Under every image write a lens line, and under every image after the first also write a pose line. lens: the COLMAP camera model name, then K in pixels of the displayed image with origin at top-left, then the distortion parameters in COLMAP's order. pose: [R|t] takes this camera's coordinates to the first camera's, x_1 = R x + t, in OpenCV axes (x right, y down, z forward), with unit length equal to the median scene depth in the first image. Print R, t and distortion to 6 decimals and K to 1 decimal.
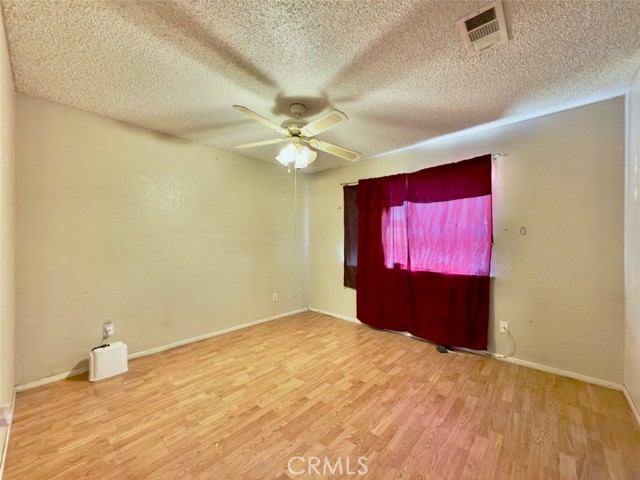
lens RADIAL K [[254.5, 0, 319.3], [0, 254.5, 241.2], [0, 0, 1]] dist [0.001583, -0.000296]
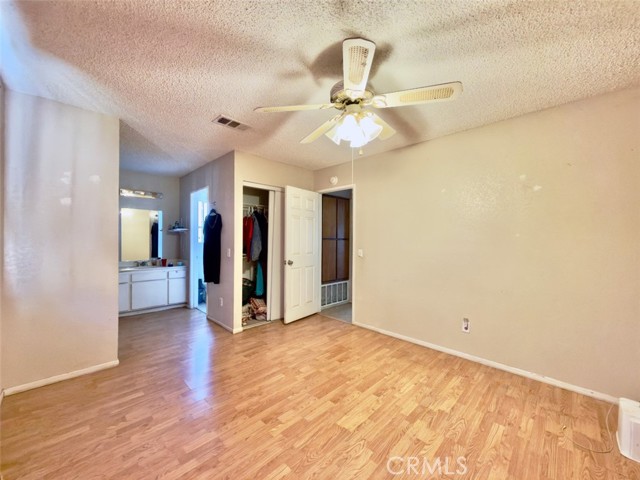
lens RADIAL K [[254.5, 0, 318.5], [0, 254.5, 238.5], [0, 0, 1]] dist [0.001583, -0.000296]
pose [[-0.998578, -0.011277, 0.052110, -0.037691], [-0.011339, 0.999935, -0.000894, -0.017688], [-0.052096, -0.001484, -0.998641, 1.936015]]
